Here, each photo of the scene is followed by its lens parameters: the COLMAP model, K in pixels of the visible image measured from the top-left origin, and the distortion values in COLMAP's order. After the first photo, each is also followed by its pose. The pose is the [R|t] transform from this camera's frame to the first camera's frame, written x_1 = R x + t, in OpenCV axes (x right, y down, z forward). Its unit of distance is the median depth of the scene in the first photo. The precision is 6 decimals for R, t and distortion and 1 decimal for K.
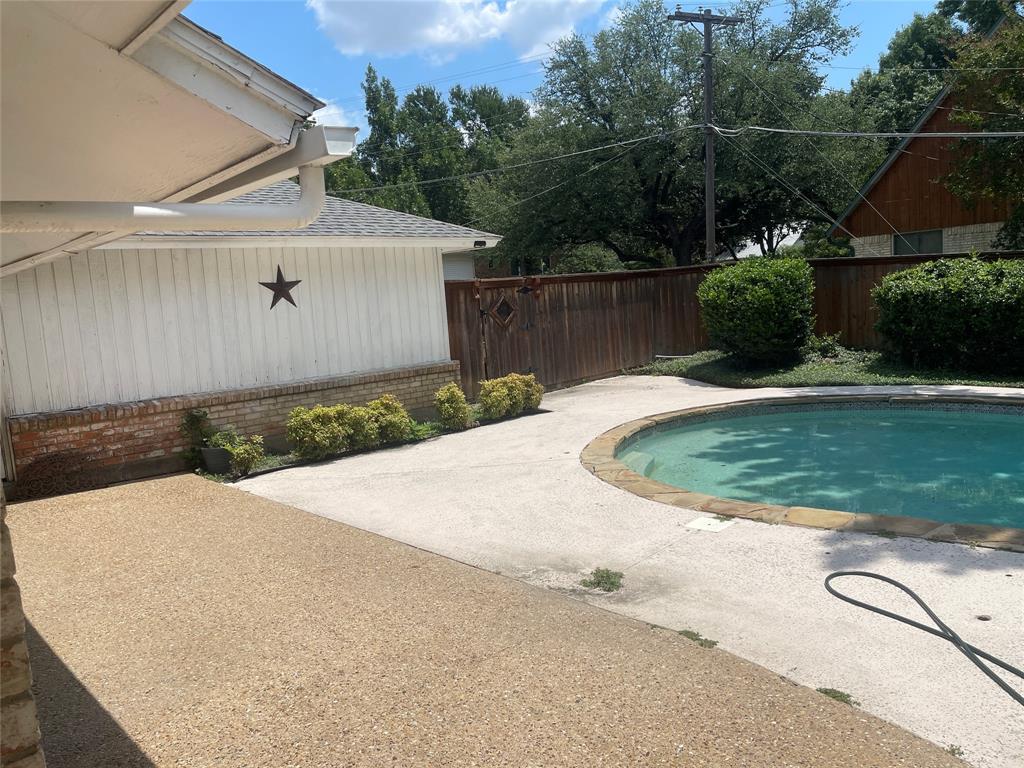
lens RADIAL K [[776.8, 0, 510.6], [0, 776.8, 381.3], [0, 0, 1]] dist [0.053841, -0.062267]
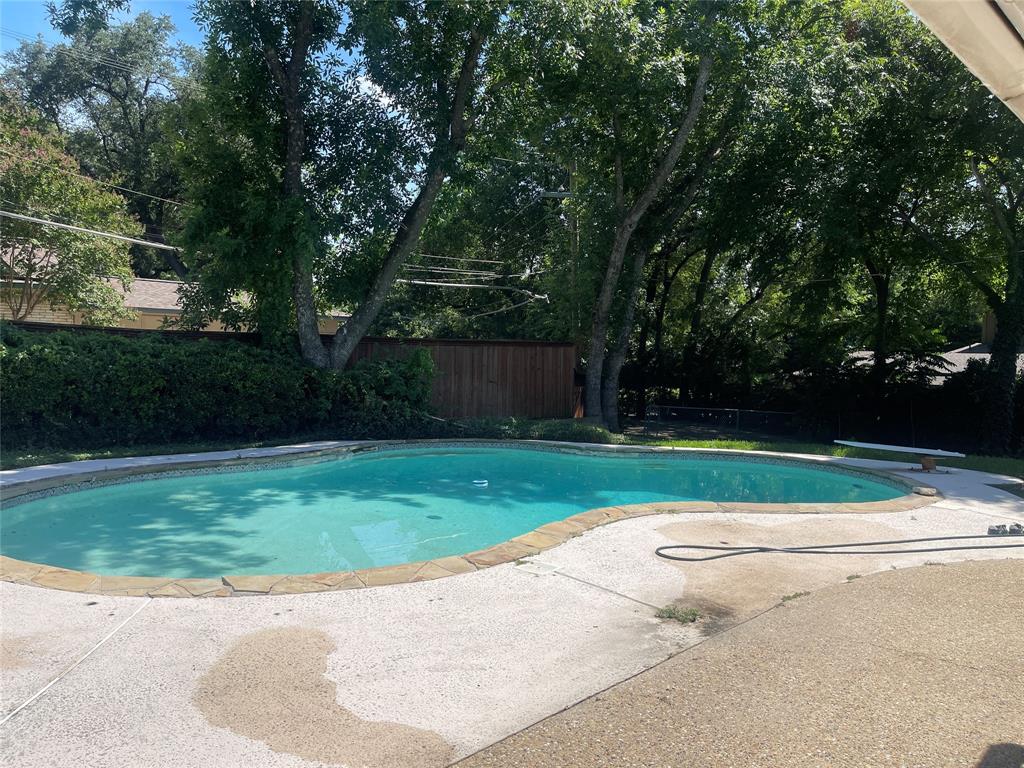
lens RADIAL K [[776.8, 0, 507.6], [0, 776.8, 387.2], [0, 0, 1]] dist [0.053841, -0.062267]
pose [[-0.054676, 0.019536, 0.998313, -0.370954], [0.095469, 0.995330, -0.014249, -0.019574], [-0.993930, 0.094529, -0.056285, 0.522536]]
